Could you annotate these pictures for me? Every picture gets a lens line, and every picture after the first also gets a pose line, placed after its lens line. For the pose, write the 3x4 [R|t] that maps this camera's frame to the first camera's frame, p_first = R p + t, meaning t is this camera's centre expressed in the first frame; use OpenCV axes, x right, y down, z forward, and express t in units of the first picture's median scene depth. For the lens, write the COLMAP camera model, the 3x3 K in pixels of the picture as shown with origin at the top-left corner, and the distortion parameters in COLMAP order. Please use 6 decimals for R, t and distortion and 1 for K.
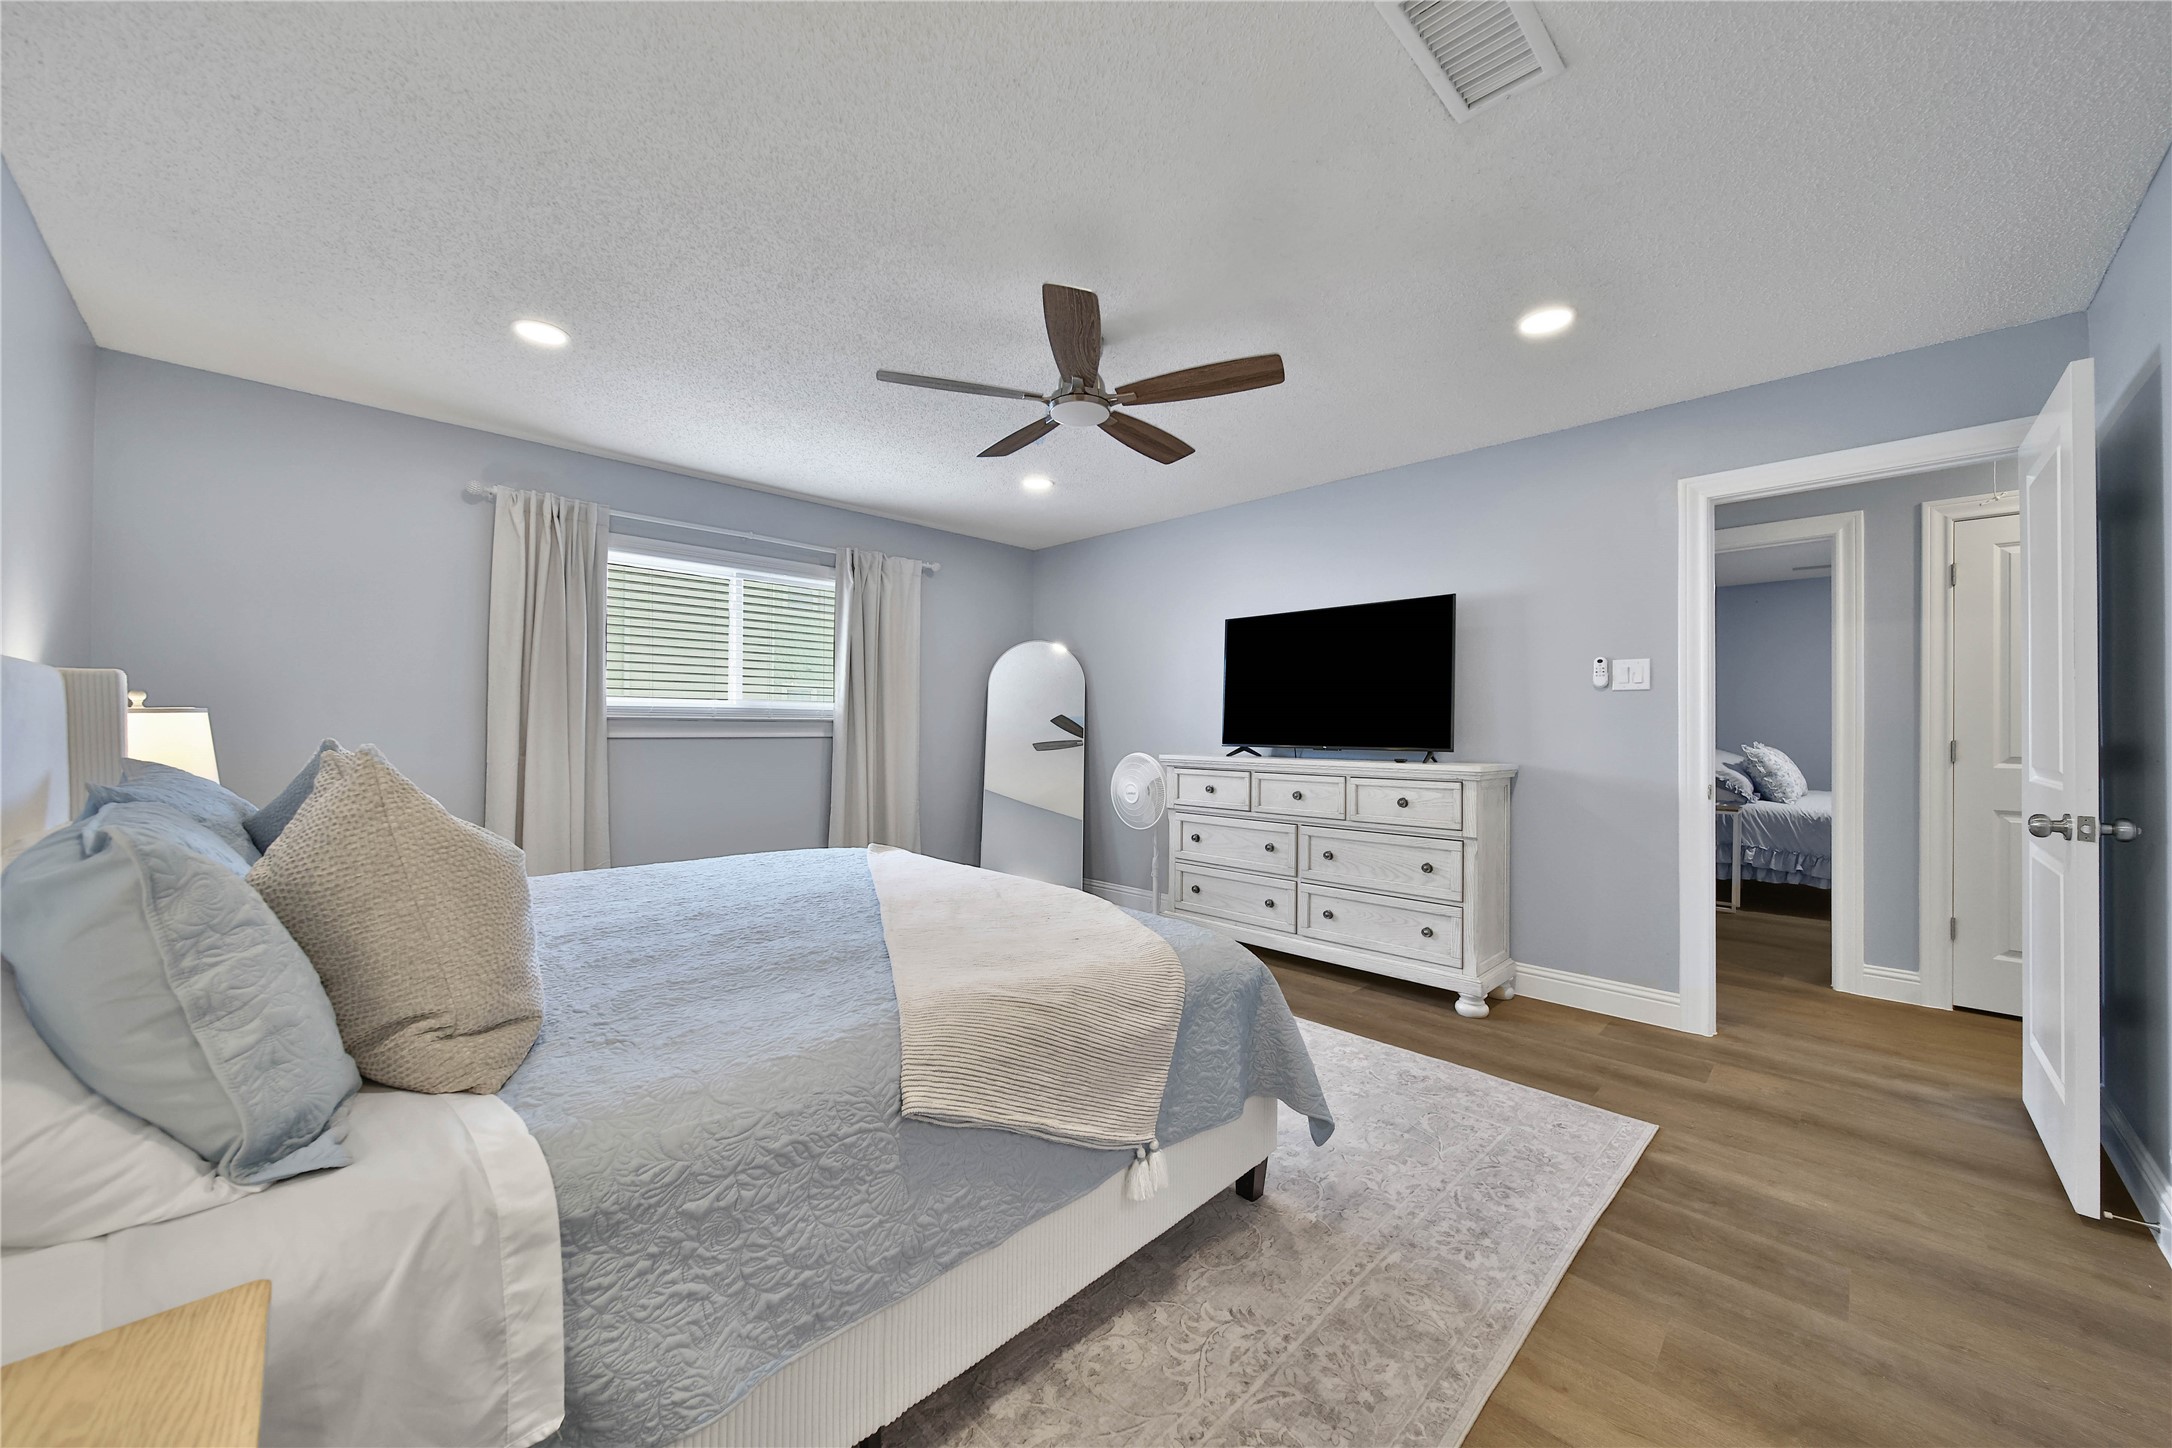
lens RADIAL K [[776.6, 0, 1083.3], [0, 776.6, 723.8], [0, 0, 1]] dist [-0.000534, -0.000144]
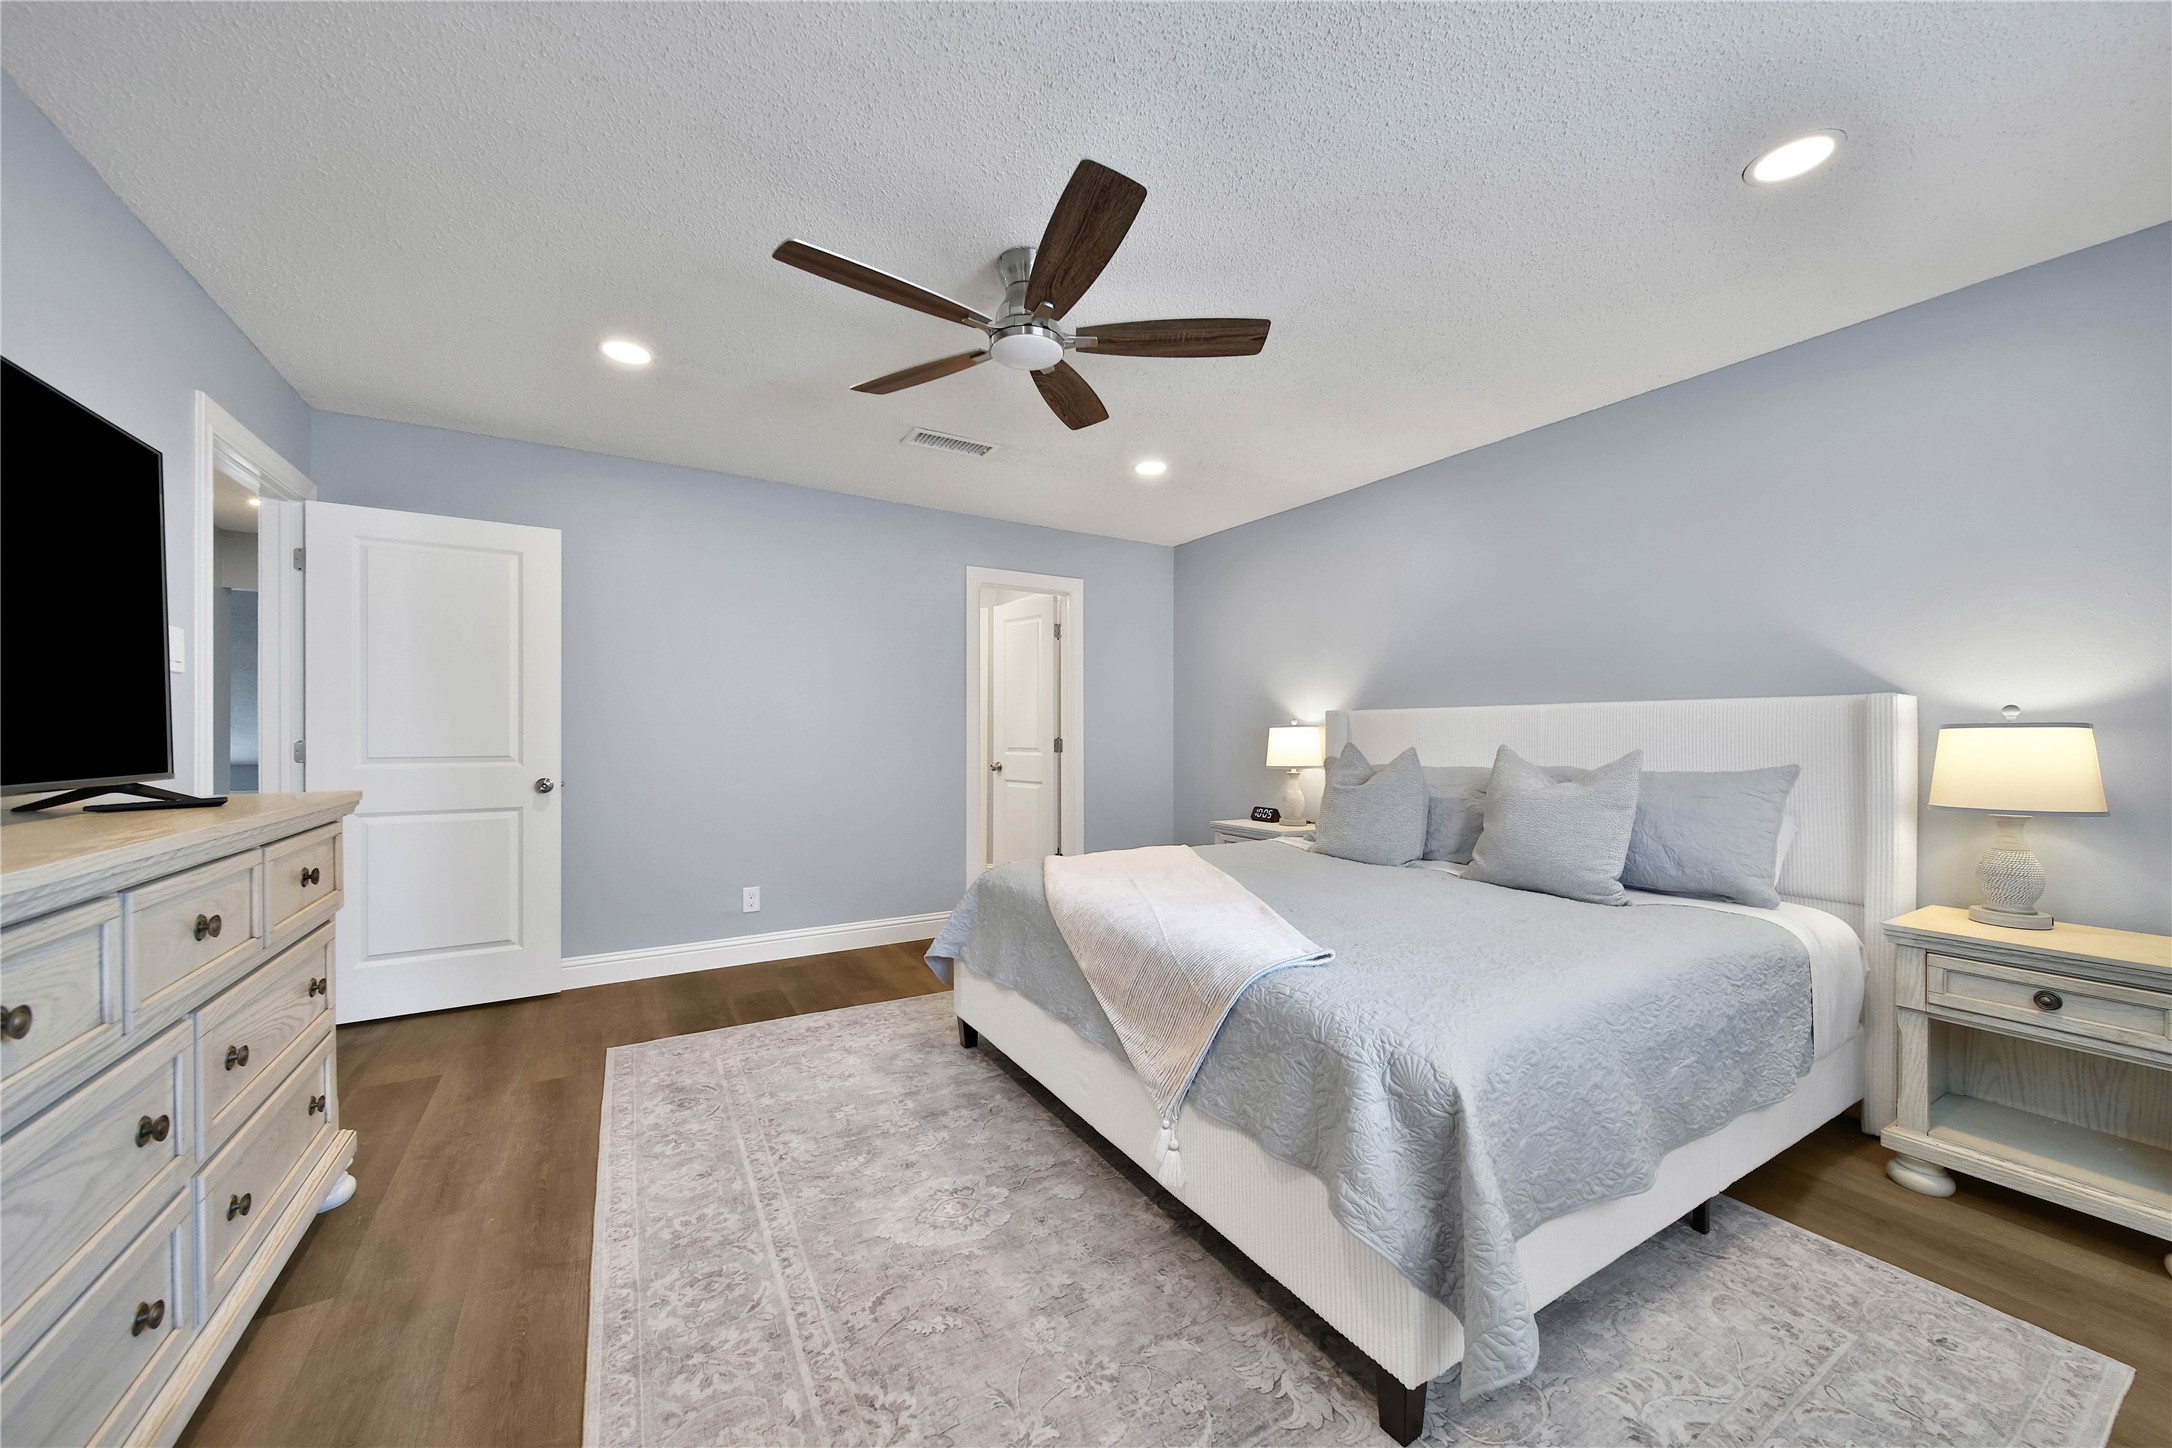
lens RADIAL K [[784.8, 0, 1075.4], [0, 784.8, 732.9], [0, 0, 1]] dist [-0.002683, -0.000335]
pose [[-0.968527, -0.003369, 0.248886, -0.192607], [-0.004203, 0.999987, -0.002821, 0.005138], [-0.248873, -0.003779, -0.968529, 1.277482]]
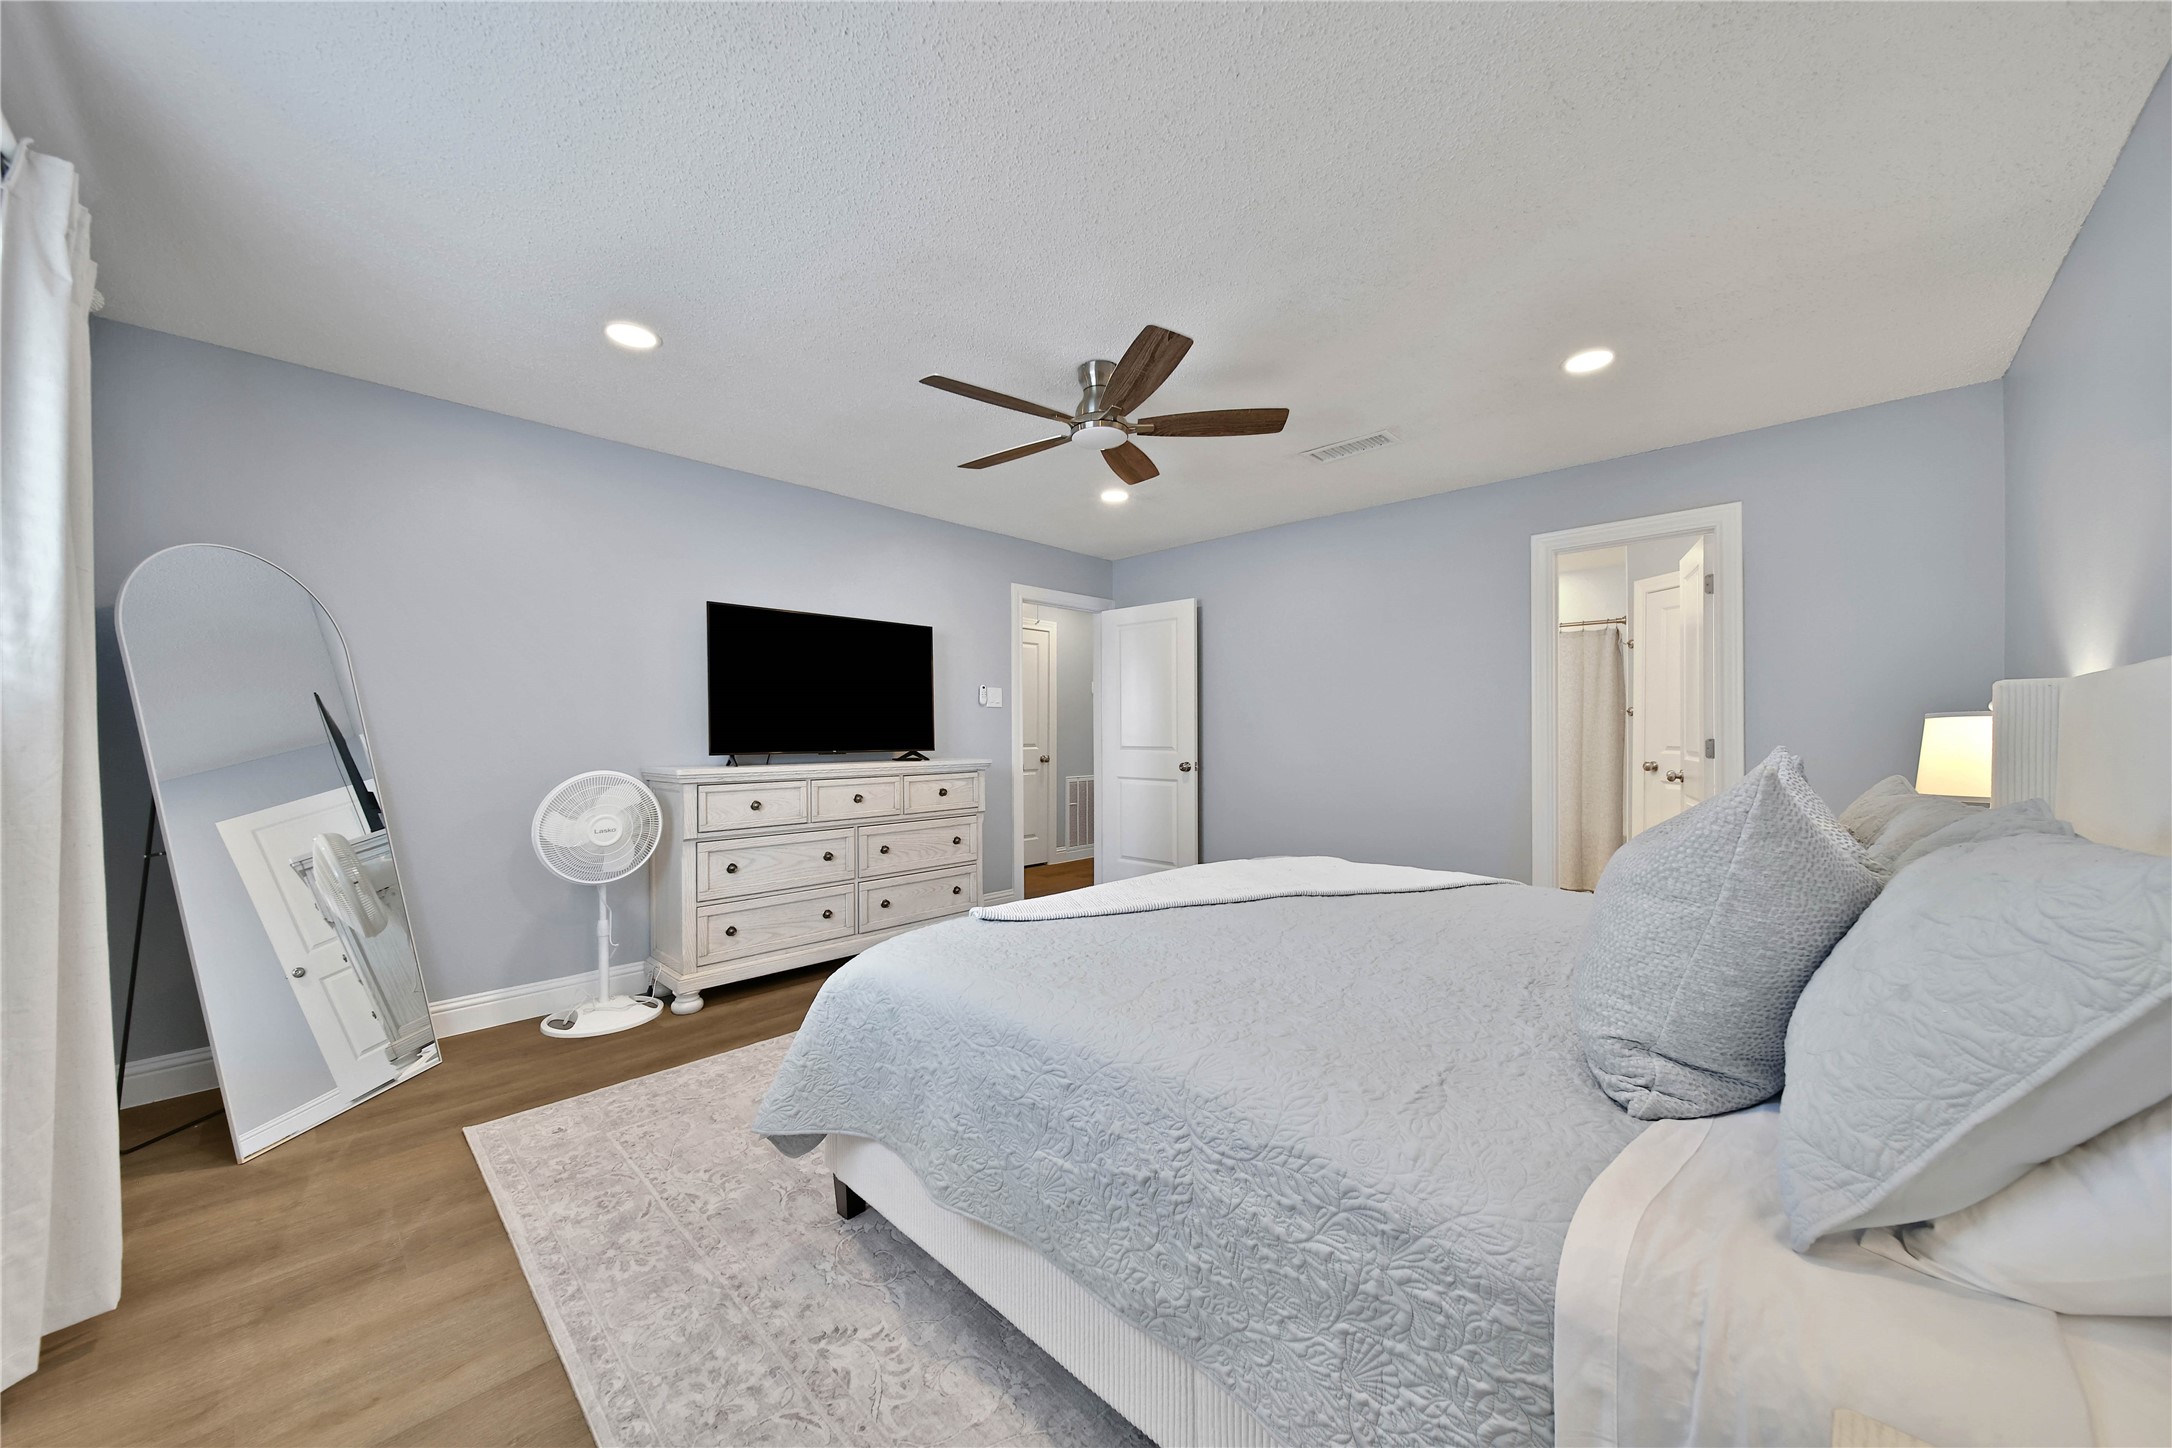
lens RADIAL K [[772.3, 0, 1081.1], [0, 772.3, 736.1], [0, 0, 1]] dist [-0.004099, -0.000130]
pose [[-0.015079, -0.009941, 0.999837, -0.767497], [-0.003200, 0.999946, 0.009894, -0.001155], [-0.999881, -0.003050, -0.015110, 0.741764]]
